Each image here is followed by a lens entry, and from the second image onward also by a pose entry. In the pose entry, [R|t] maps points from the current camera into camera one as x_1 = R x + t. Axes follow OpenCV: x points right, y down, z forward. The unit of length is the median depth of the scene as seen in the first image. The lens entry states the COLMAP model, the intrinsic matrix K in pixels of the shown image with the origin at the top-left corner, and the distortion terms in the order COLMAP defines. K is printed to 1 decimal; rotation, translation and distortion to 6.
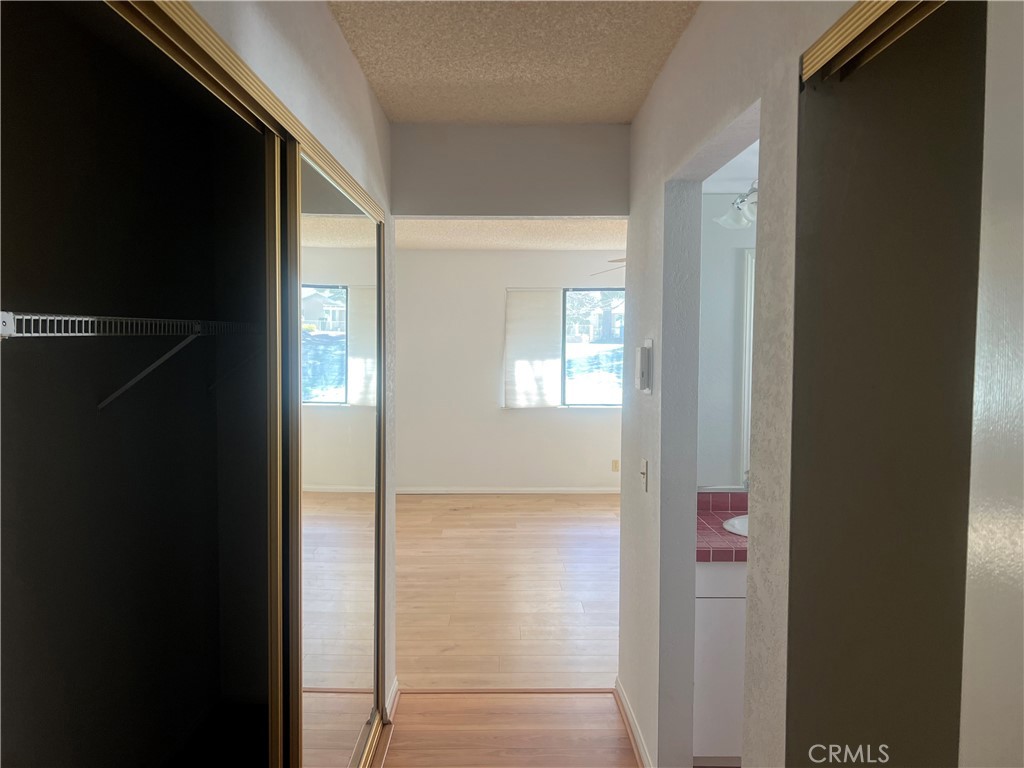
lens RADIAL K [[767.8, 0, 513.1], [0, 767.8, 384.5], [0, 0, 1]] dist [0.048895, -0.029116]
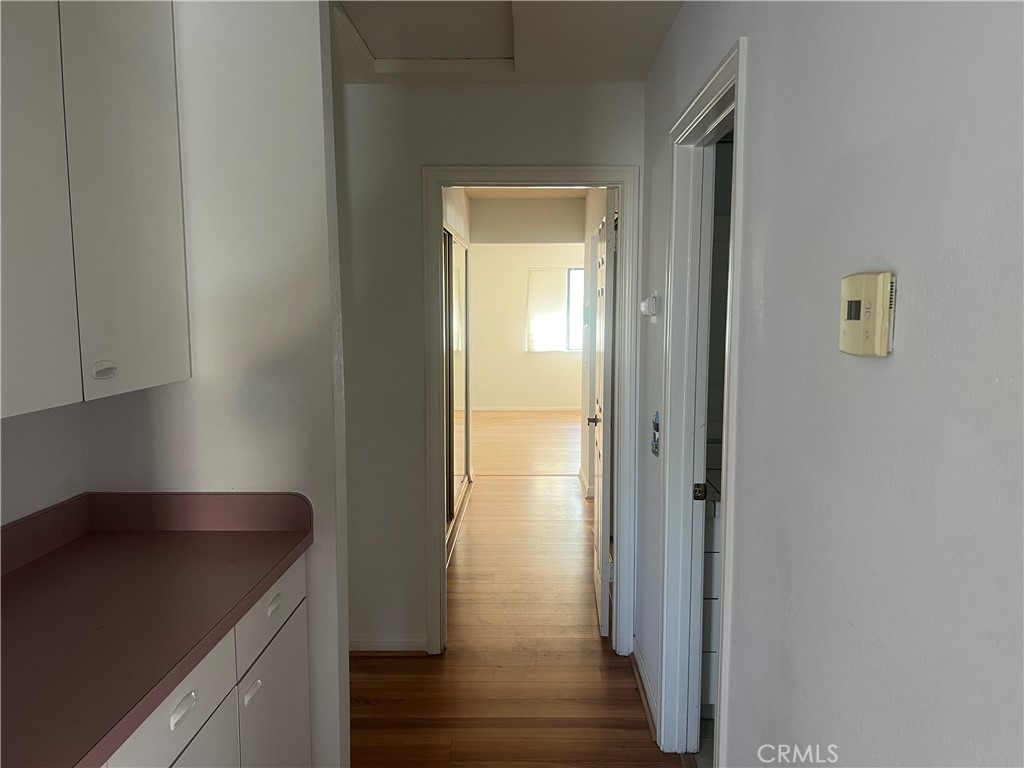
lens RADIAL K [[767.8, 0, 512.1], [0, 767.8, 386.1], [0, 0, 1]] dist [0.048895, -0.029116]
pose [[0.999314, -0.002267, -0.036973, 0.013673], [0.003963, 0.998940, 0.045862, 0.029599], [0.036830, -0.045977, 0.998263, -0.461364]]
